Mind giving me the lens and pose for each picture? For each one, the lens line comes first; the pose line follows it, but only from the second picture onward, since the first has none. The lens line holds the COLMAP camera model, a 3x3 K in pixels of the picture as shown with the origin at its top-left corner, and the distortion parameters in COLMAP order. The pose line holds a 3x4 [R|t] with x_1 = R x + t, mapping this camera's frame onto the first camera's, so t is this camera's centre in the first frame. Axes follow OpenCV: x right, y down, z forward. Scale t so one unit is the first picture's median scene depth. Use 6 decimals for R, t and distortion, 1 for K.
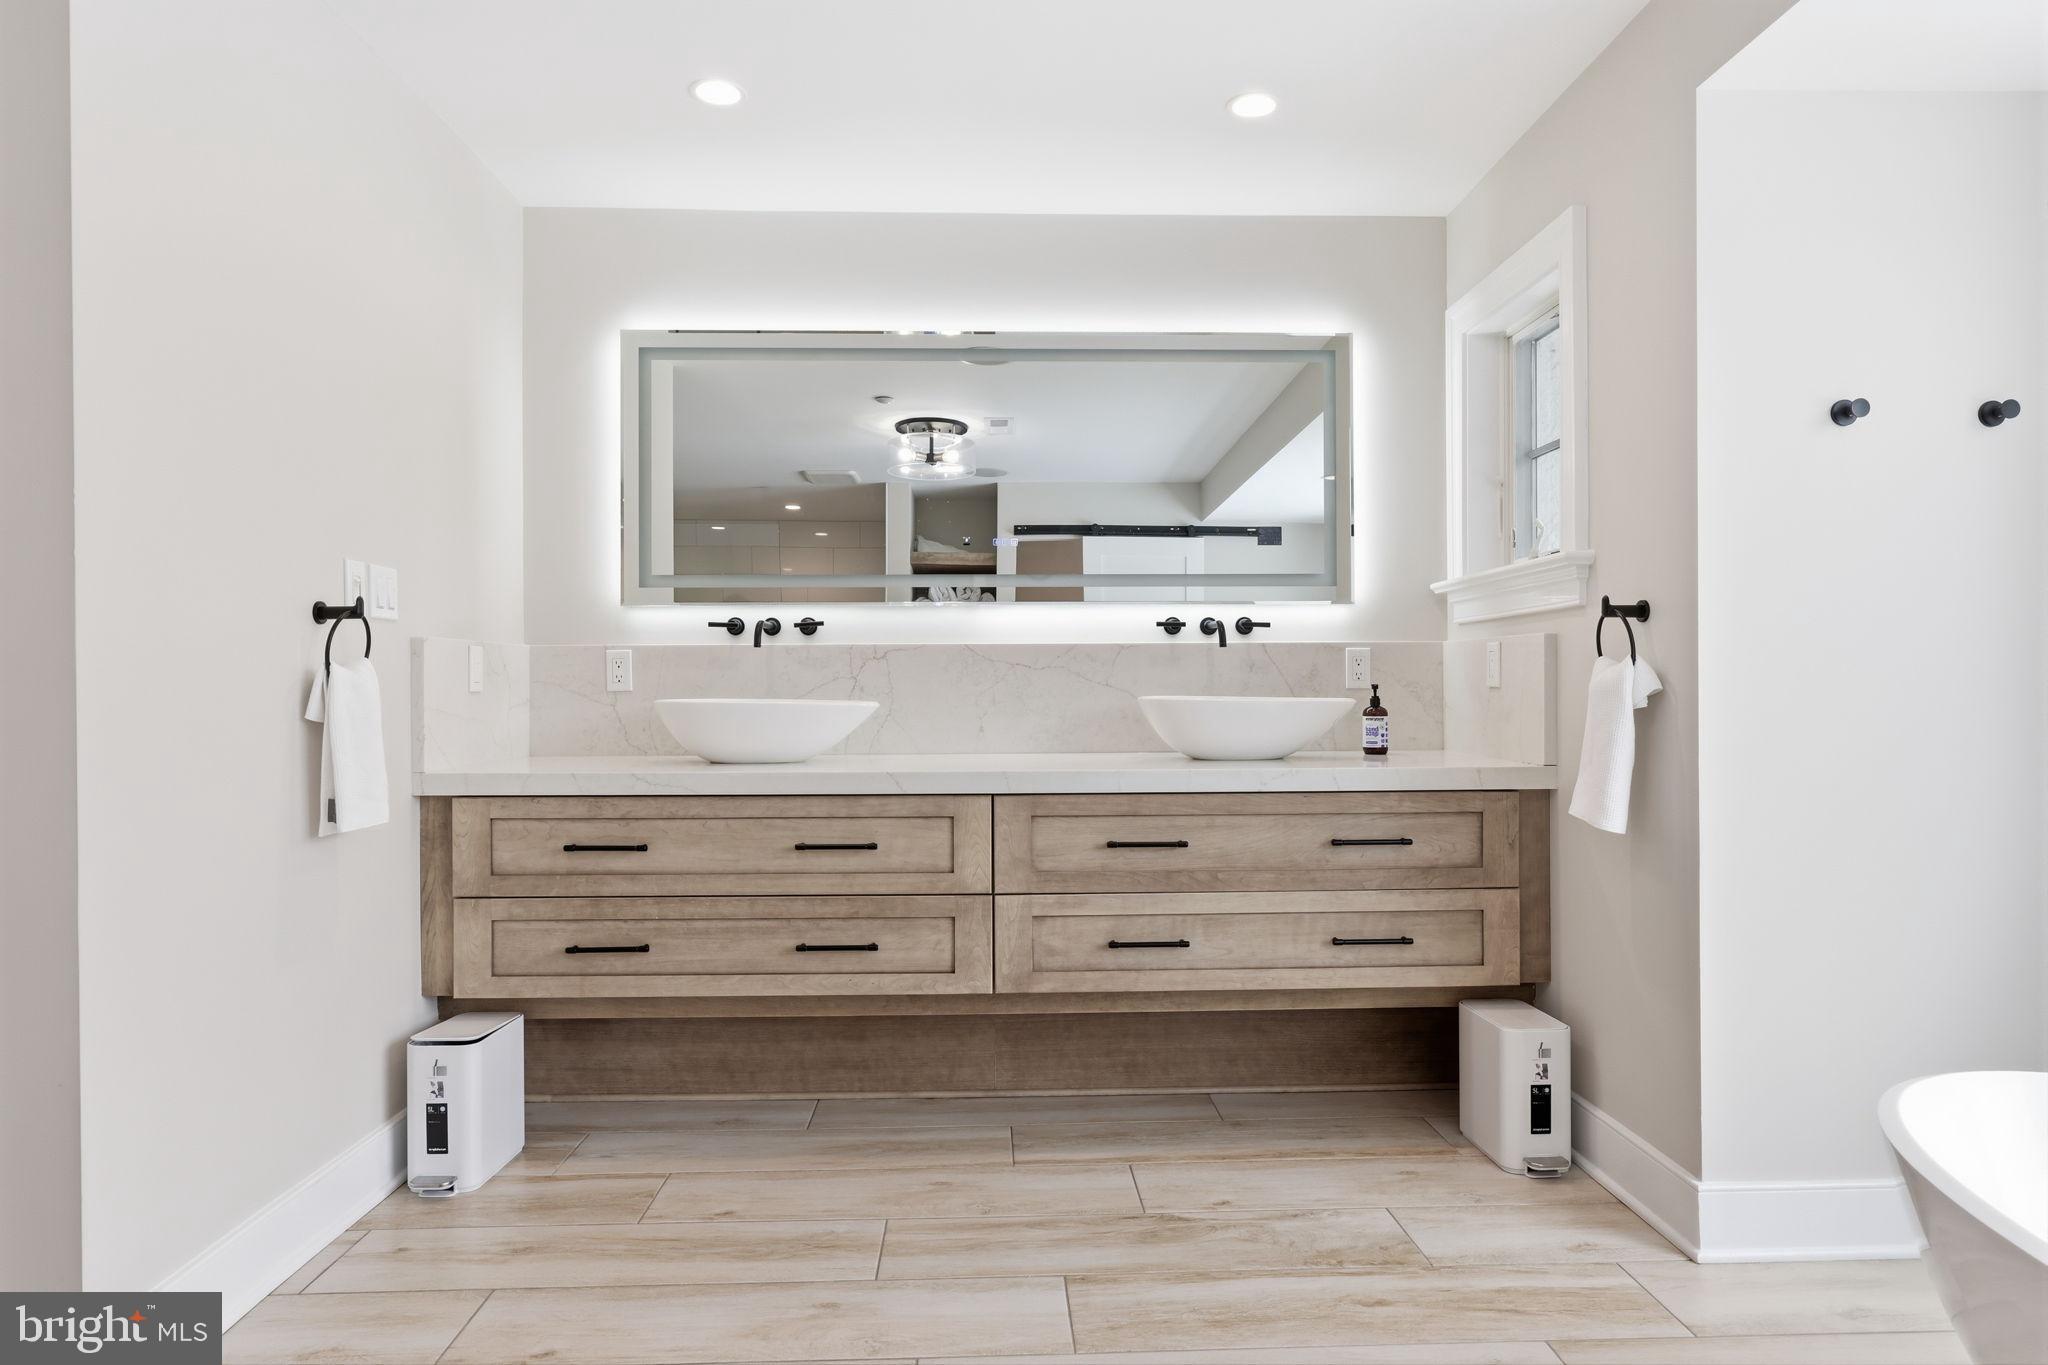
lens RADIAL K [[1203.2, 0, 1032.8], [0, 1203.2, 685.7], [0, 0, 1]] dist [0.001637, -0.000337]
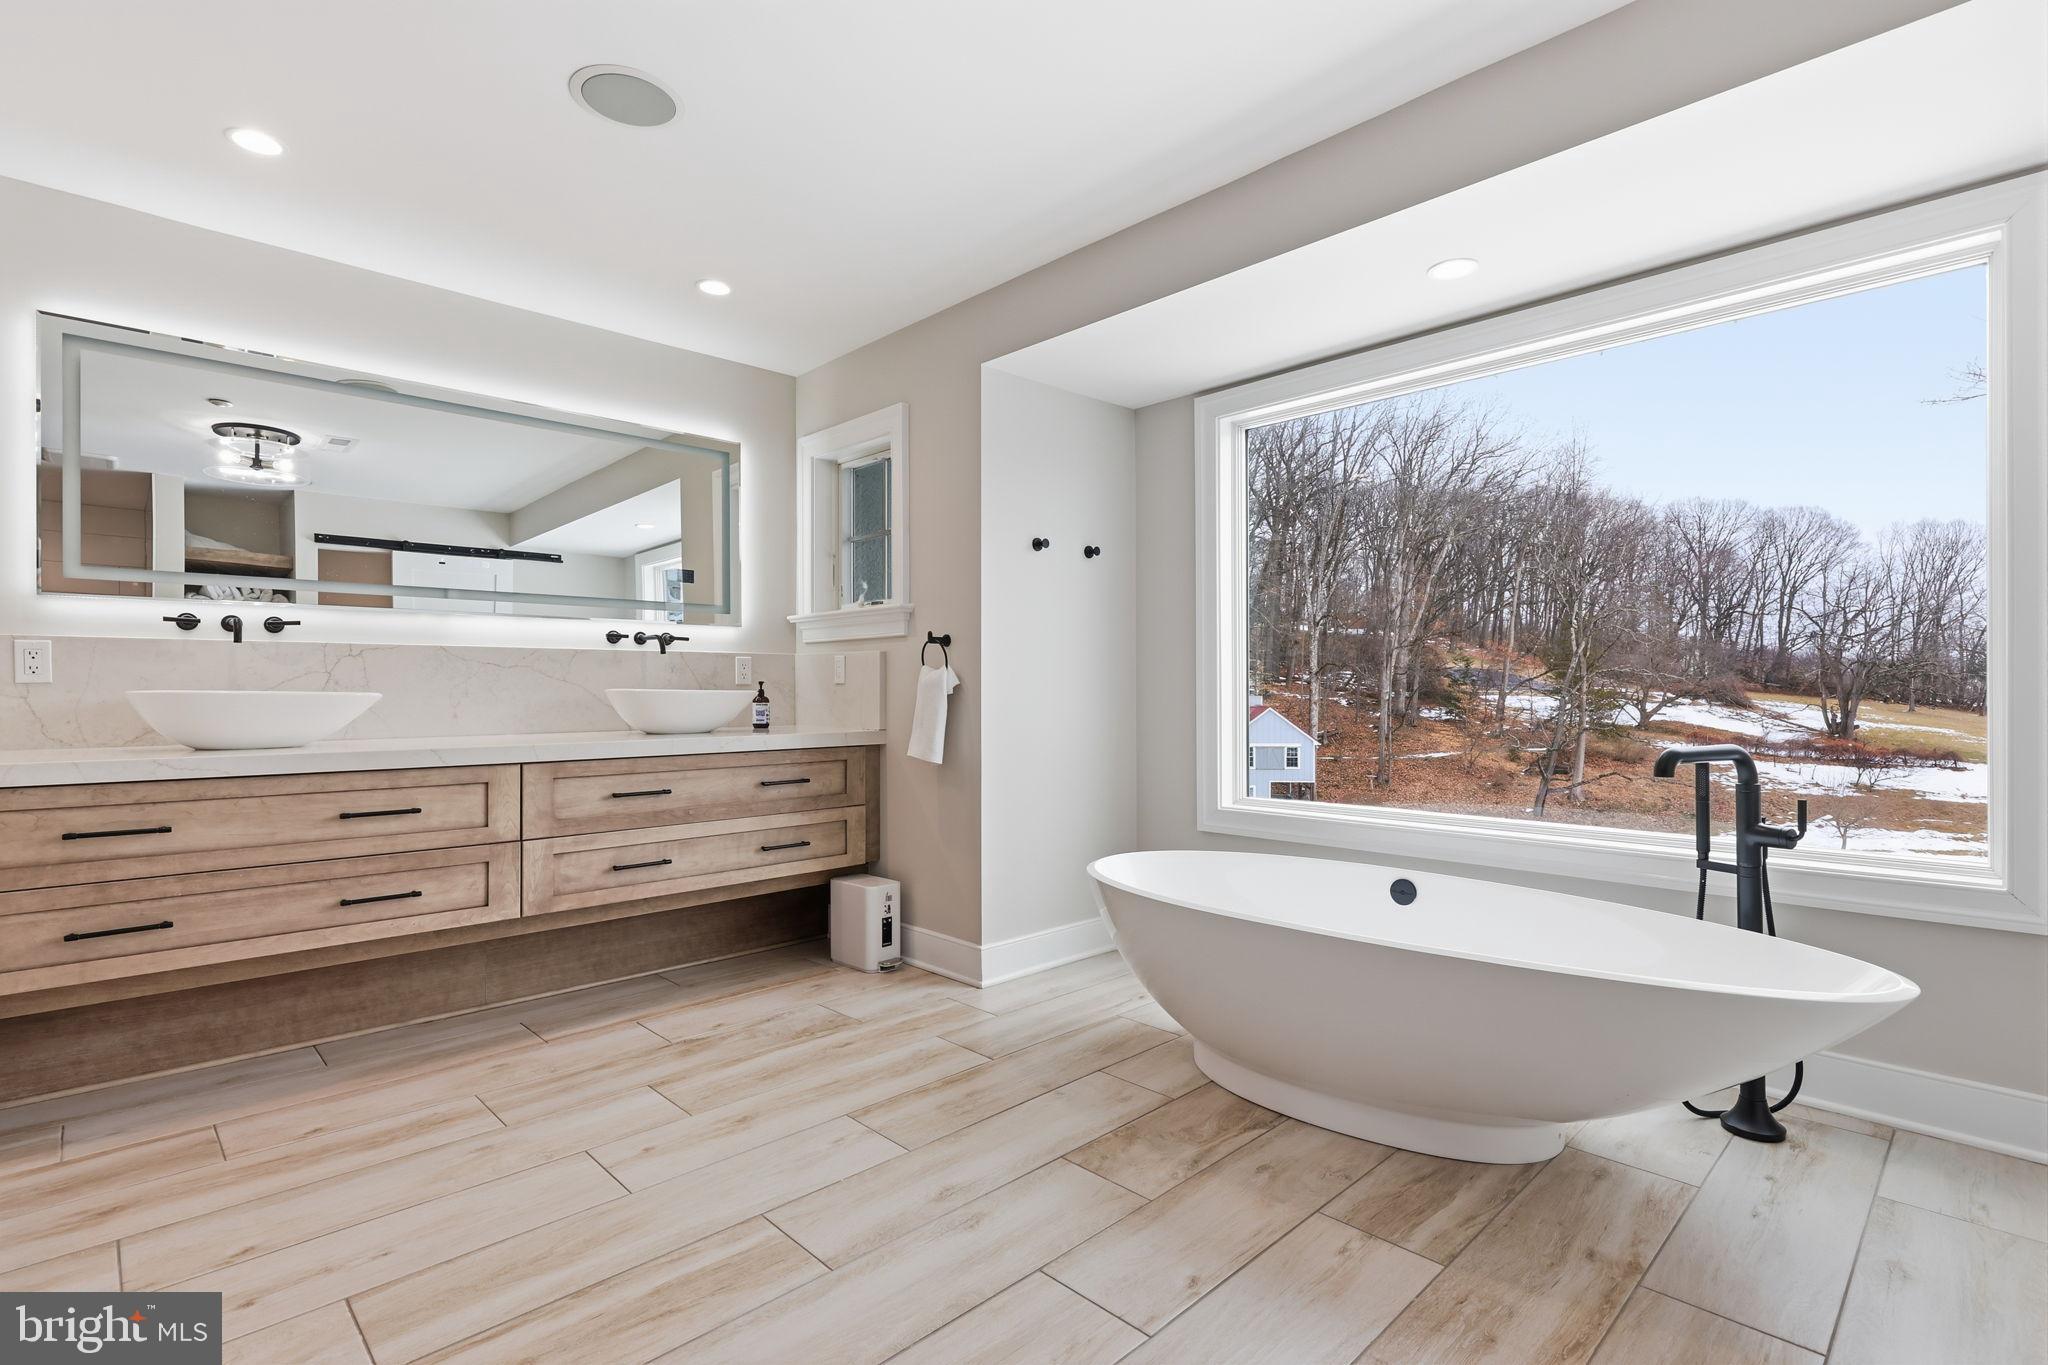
lens RADIAL K [[955.9, 0, 1024.7], [0, 955.9, 687.0], [0, 0, 1]] dist [0.002635, -0.000136]
pose [[0.744812, 0.003834, 0.667263, -0.314877], [-0.002230, 0.999992, -0.003257, 0.010394], [-0.667271, 0.000938, 0.744815, -0.126078]]
